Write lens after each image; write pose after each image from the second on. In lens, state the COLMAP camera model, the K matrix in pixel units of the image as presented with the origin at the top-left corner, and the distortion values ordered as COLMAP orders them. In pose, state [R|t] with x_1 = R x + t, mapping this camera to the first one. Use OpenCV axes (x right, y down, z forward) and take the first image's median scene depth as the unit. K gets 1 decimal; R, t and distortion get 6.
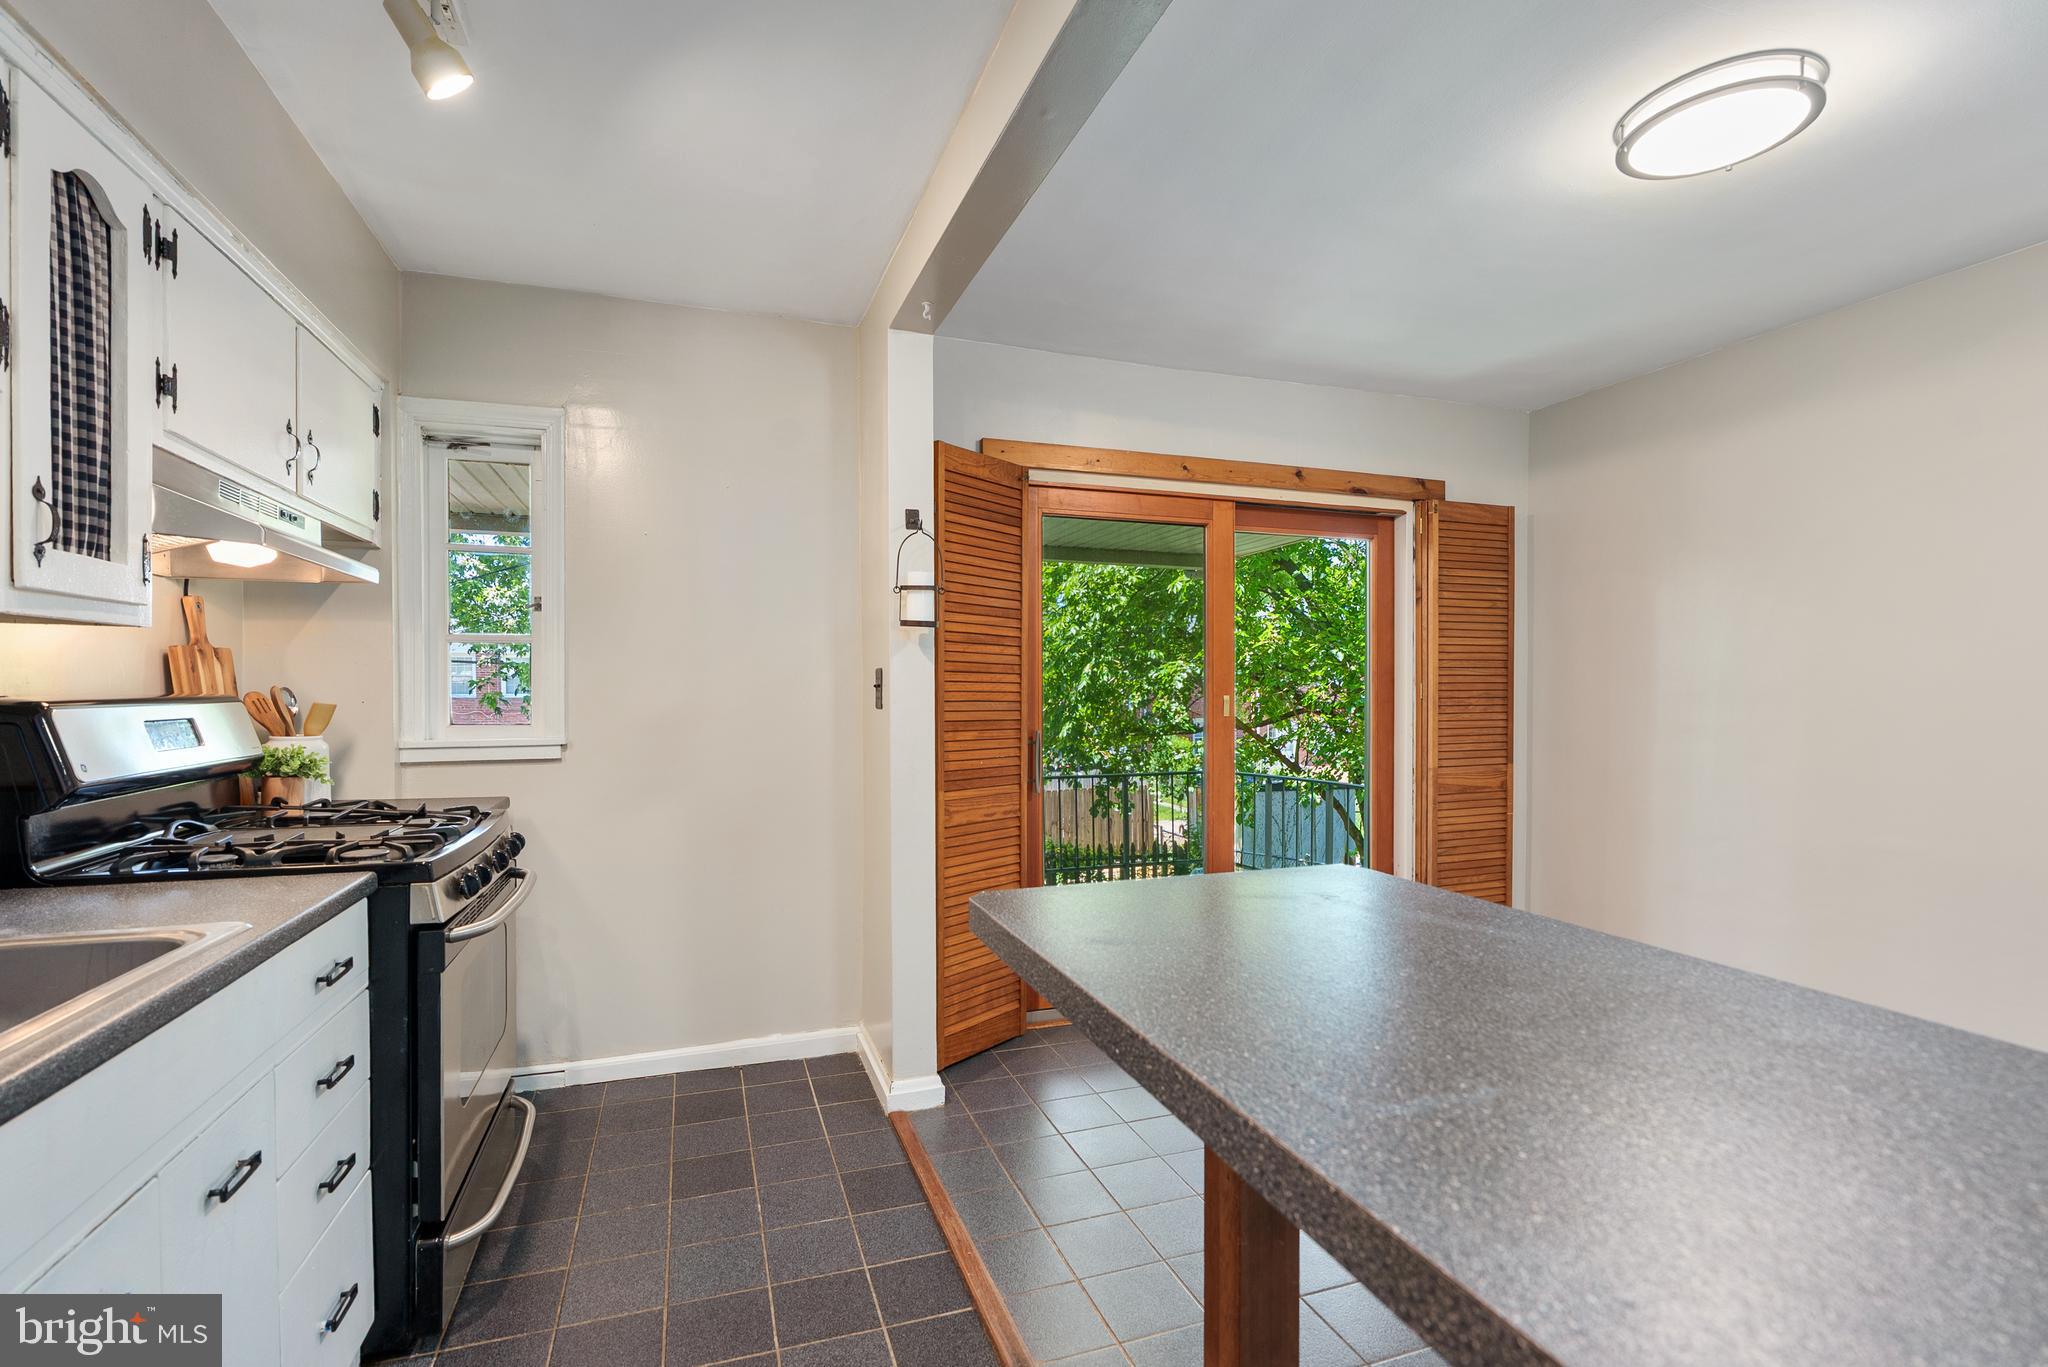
lens RADIAL K [[937.7, 0, 1006.2], [0, 937.7, 708.0], [0, 0, 1]] dist [-0.012609, 0.003759]
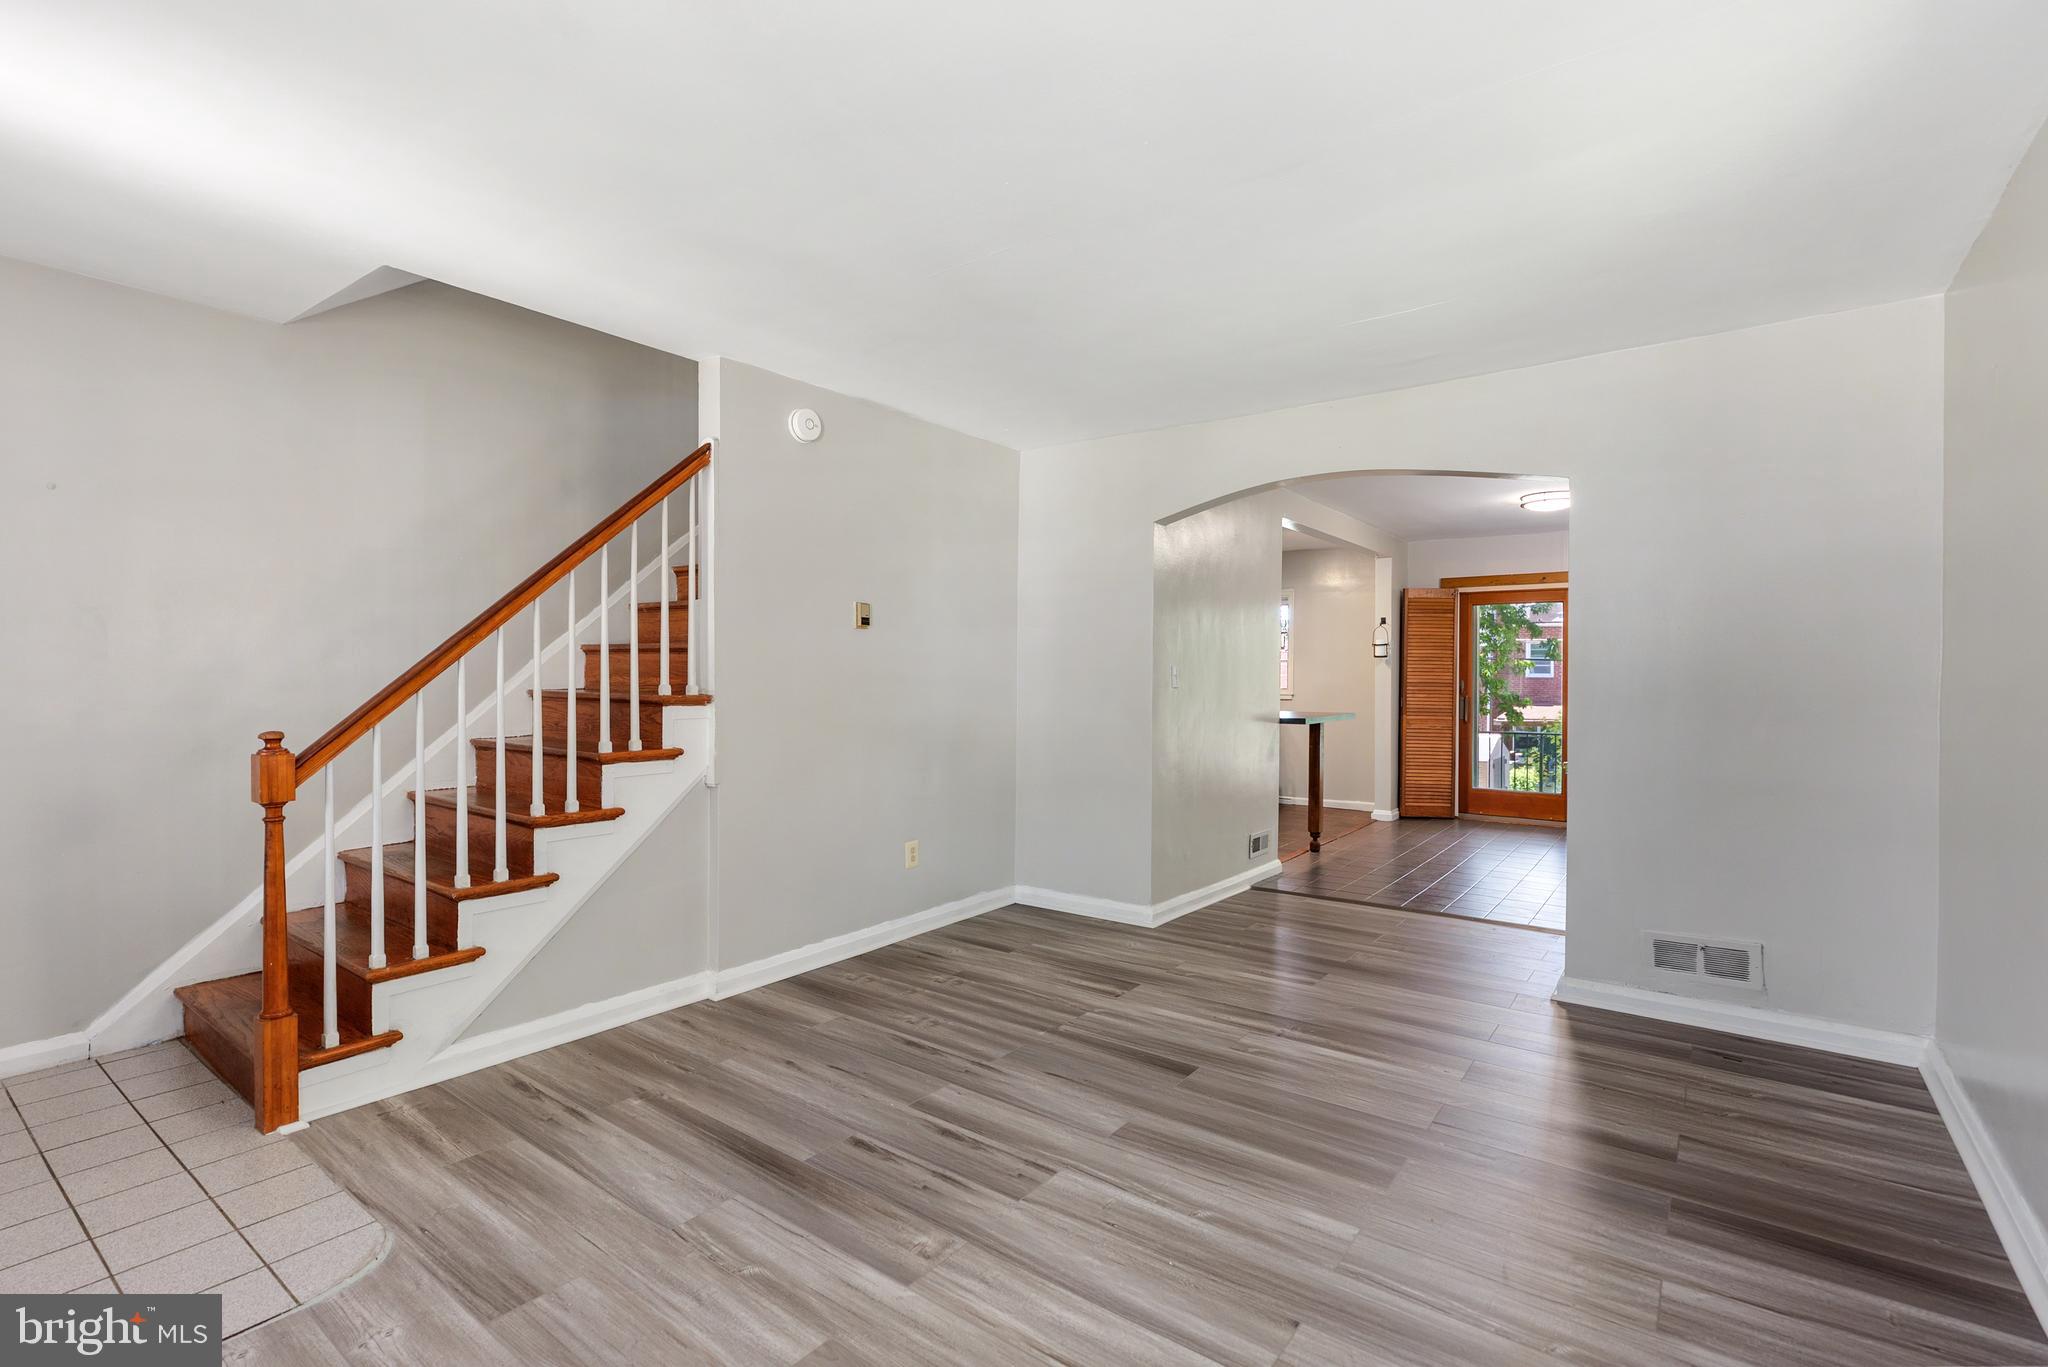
lens RADIAL K [[937.7, 0, 1009.5], [0, 937.7, 672.0], [0, 0, 1]] dist [-0.012609, 0.003759]
pose [[0.557617, 0.005854, -0.830077, 1.202126], [-0.021041, 0.999754, -0.007084, 0.004721], [0.829831, 0.021415, 0.557603, -1.154444]]
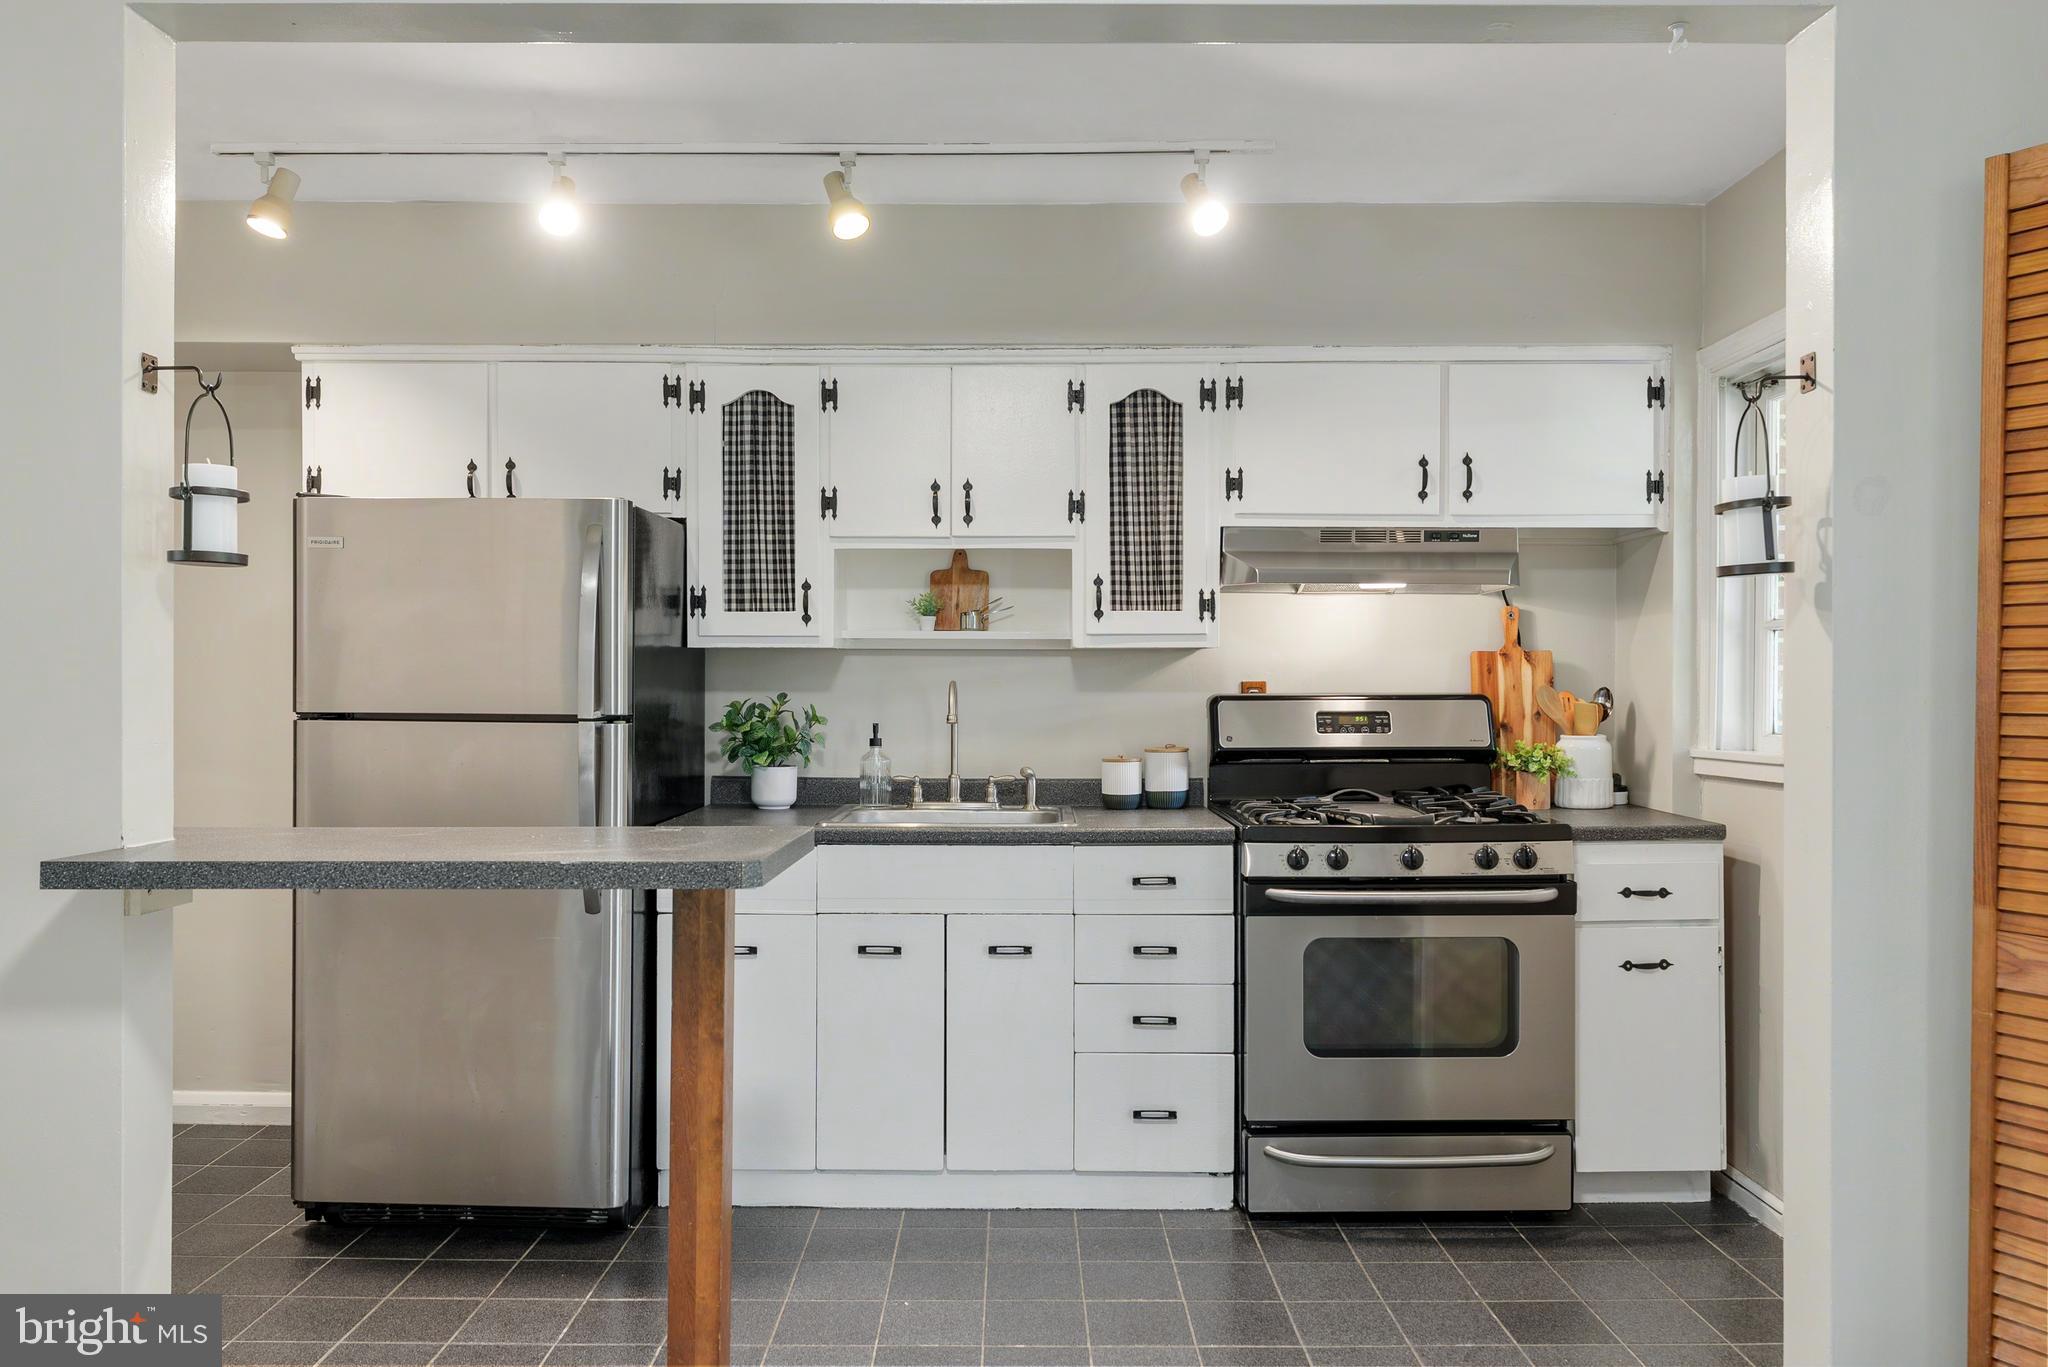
lens RADIAL K [[1467.5, 0, 1038.8], [0, 1467.5, 695.5], [0, 0, 1]] dist [-0.016069, 0.004755]
pose [[-0.313915, 0.005321, -0.949436, 0.585683], [-0.017781, 0.999776, 0.011482, -0.013201], [0.949285, 0.020486, -0.313750, 0.599771]]
